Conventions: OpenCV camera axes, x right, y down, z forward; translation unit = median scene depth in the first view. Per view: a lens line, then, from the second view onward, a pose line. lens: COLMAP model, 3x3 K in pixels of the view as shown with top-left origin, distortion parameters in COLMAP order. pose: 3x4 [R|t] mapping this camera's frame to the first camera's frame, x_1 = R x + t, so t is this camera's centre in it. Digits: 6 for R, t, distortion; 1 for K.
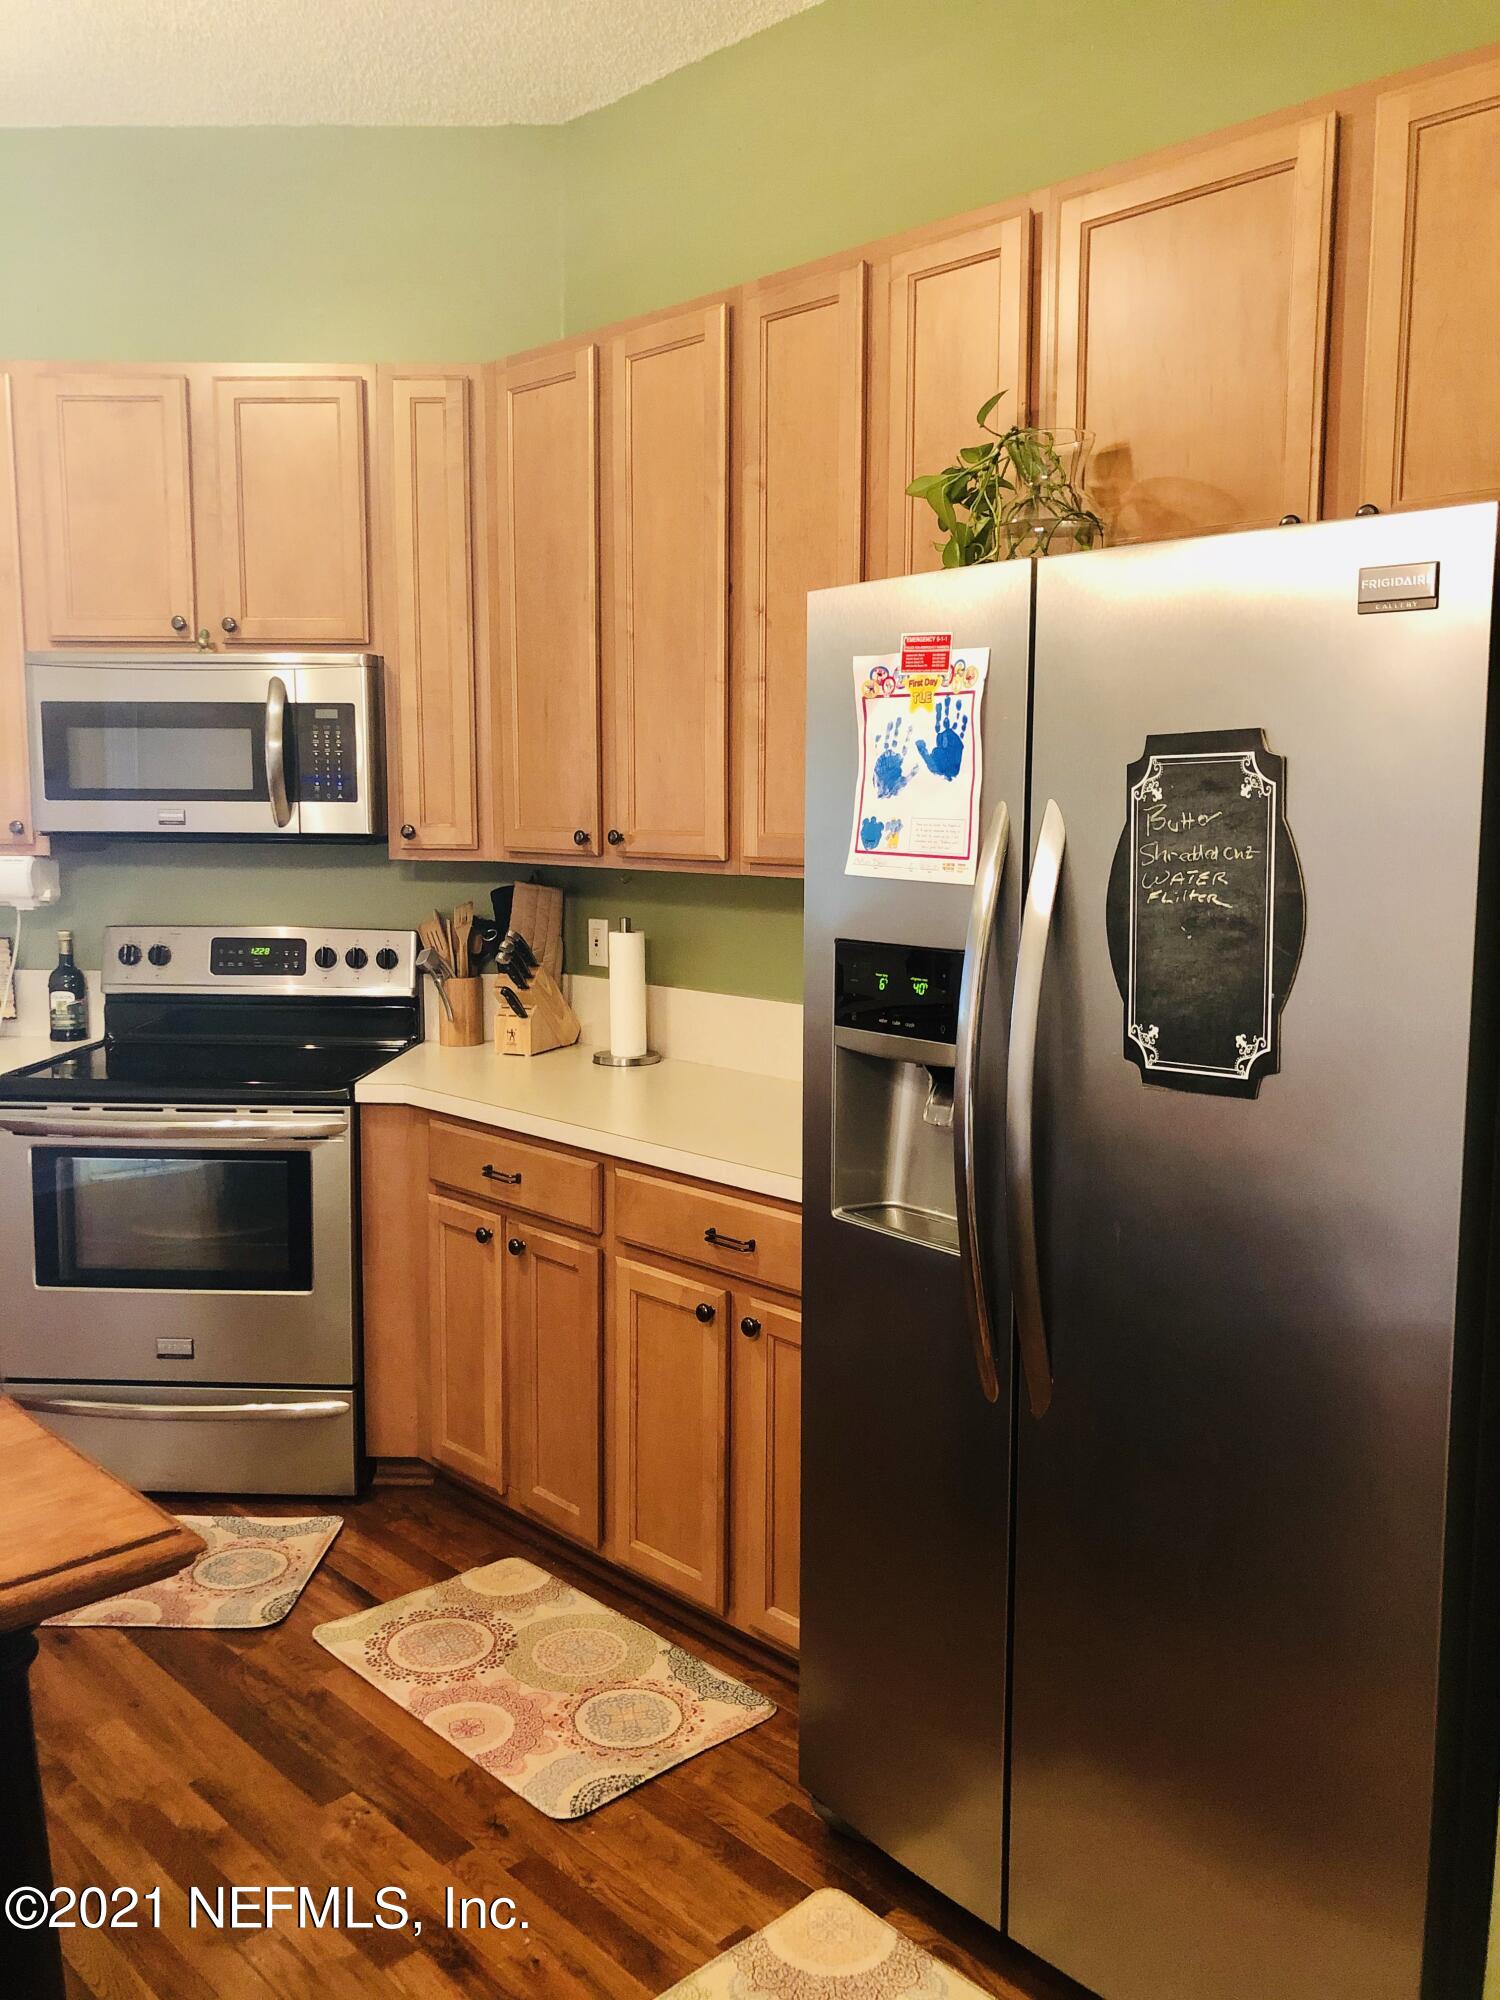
lens RADIAL K [[1653.9, 0, 750.0], [0, 1653.9, 1000.0], [0, 0, 1]] dist [0.025148, -0.012735]
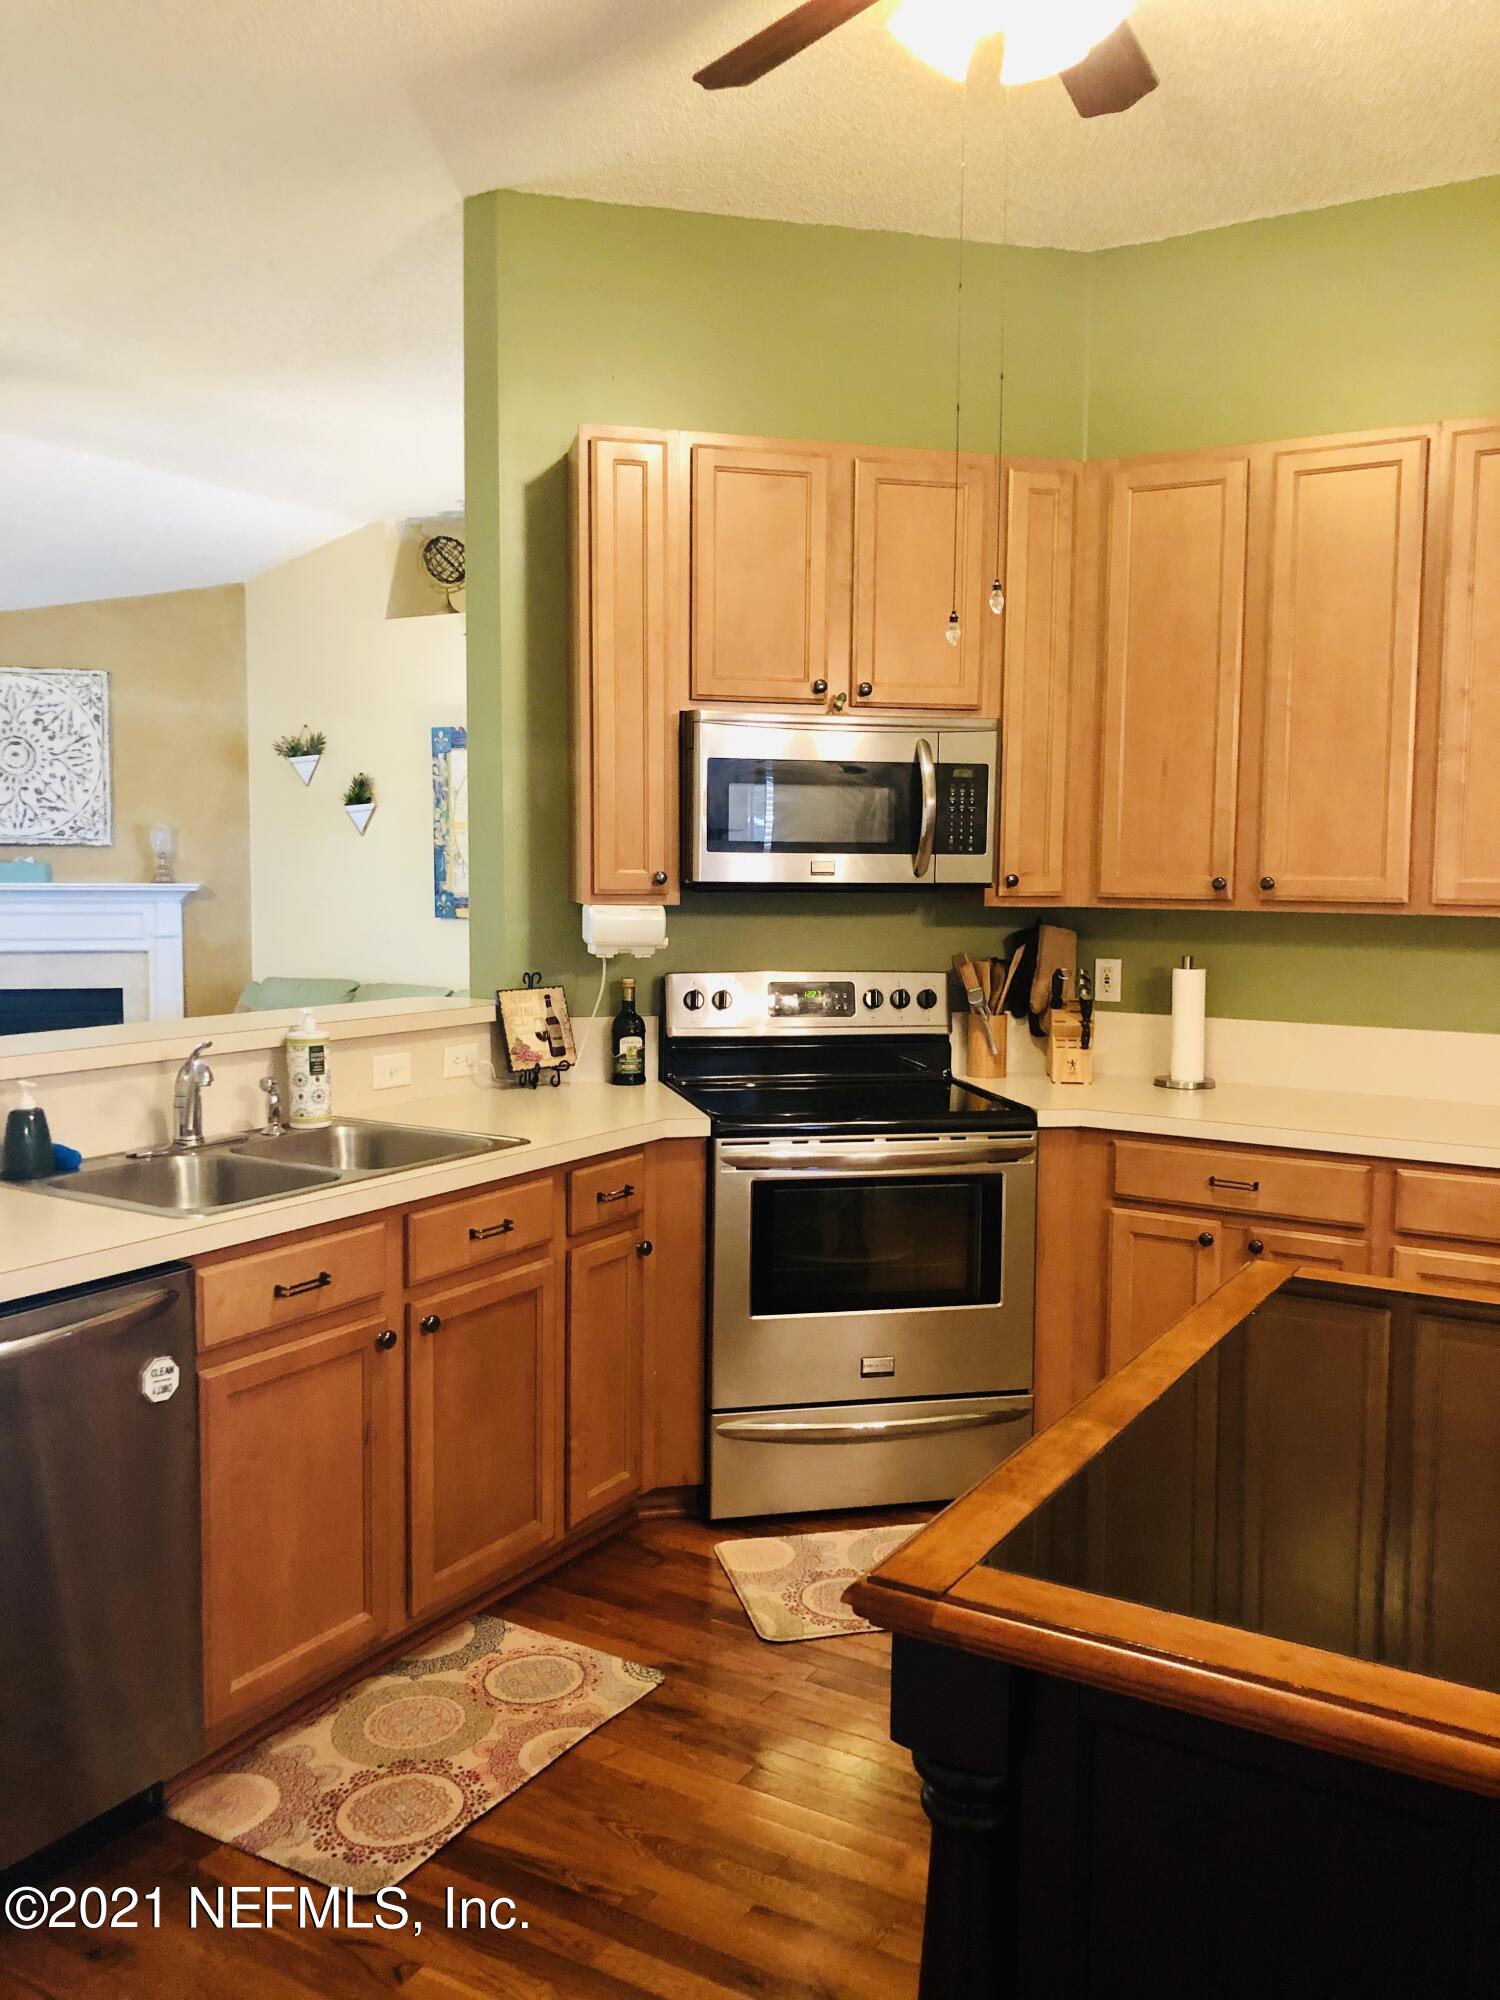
lens RADIAL K [[1642.4, 0, 750.0], [0, 1642.4, 1000.0], [0, 0, 1]] dist [0.075917, -0.102164]
pose [[0.967491, -0.021122, 0.252023, -0.661253], [0.028678, 0.999241, -0.026346, 0.000826], [-0.251276, 0.032717, 0.967362, -0.007644]]
